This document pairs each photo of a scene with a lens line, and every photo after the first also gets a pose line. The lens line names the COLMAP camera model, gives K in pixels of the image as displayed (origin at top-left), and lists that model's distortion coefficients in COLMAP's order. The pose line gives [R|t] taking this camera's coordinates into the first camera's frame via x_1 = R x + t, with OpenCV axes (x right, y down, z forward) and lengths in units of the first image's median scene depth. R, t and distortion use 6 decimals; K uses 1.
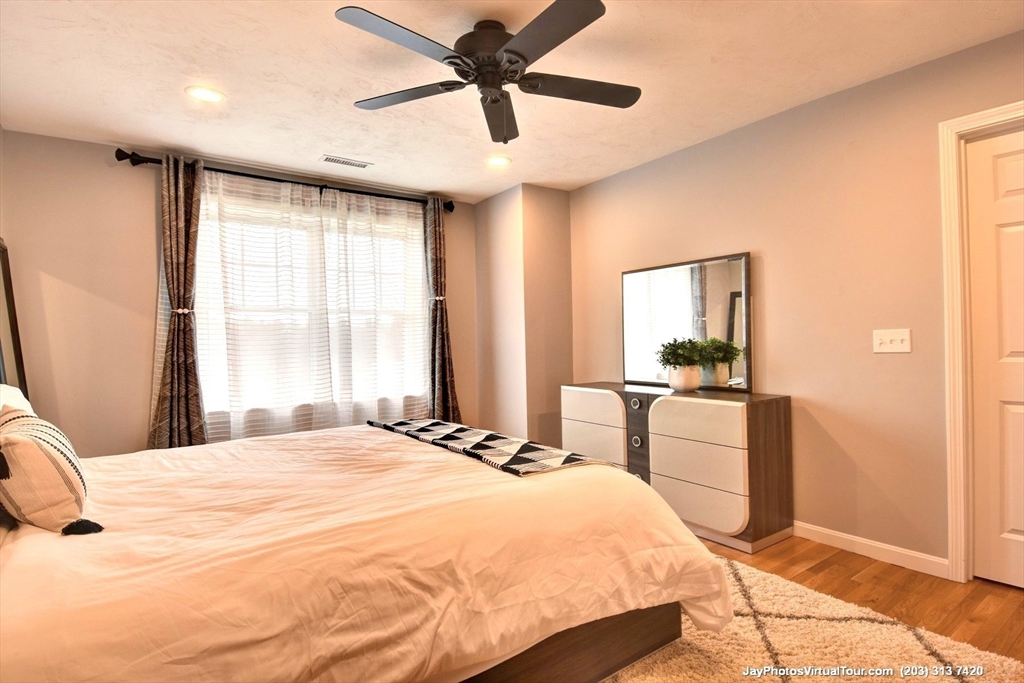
lens RADIAL K [[536.6, 0, 516.7], [0, 536.6, 344.6], [0, 0, 1]] dist [0.038697, -0.043336]
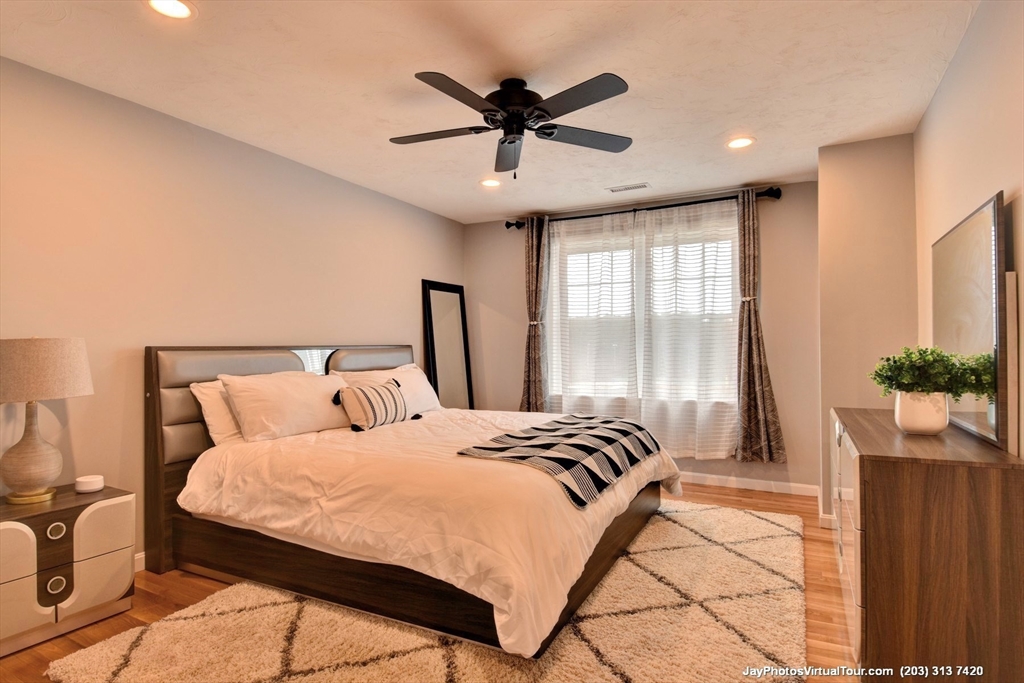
lens RADIAL K [[536.6, 0, 516.7], [0, 536.6, 344.6], [0, 0, 1]] dist [0.038697, -0.043336]
pose [[0.451953, 0.011941, -0.891962, 0.772592], [-0.010995, 0.999909, 0.007815, -0.017149], [0.891974, 0.006275, 0.452043, 0.359215]]
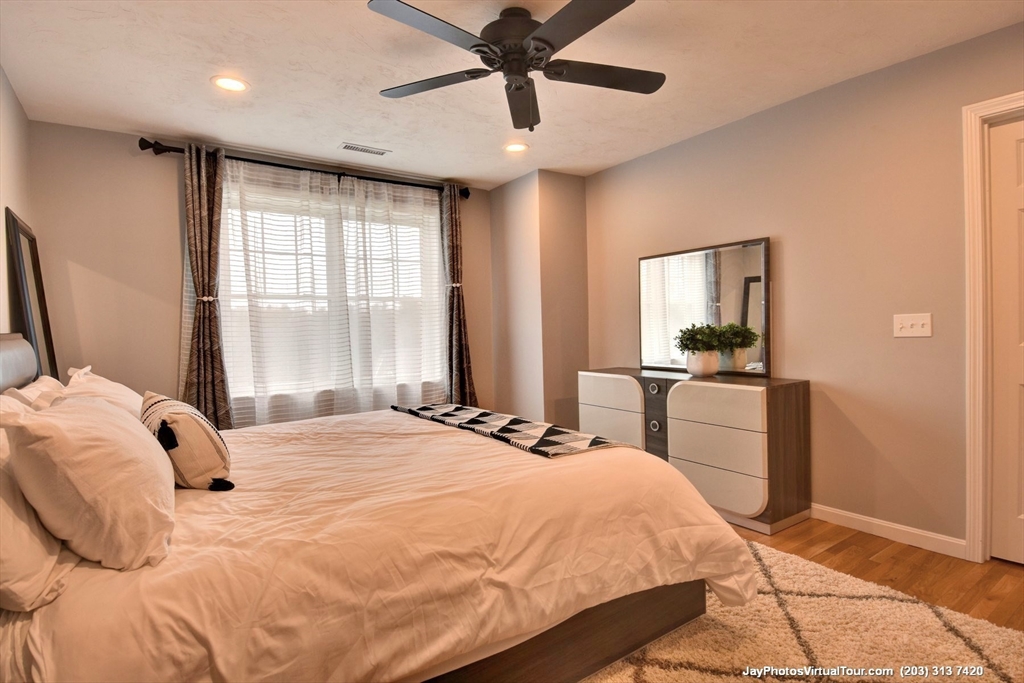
lens RADIAL K [[536.6, 0, 516.7], [0, 536.6, 344.6], [0, 0, 1]] dist [0.038697, -0.043336]
pose [[0.999910, -0.003146, -0.013078, -0.026543], [0.003473, 0.999680, 0.025067, 0.001039], [0.012995, -0.025111, 0.999600, -0.014444]]
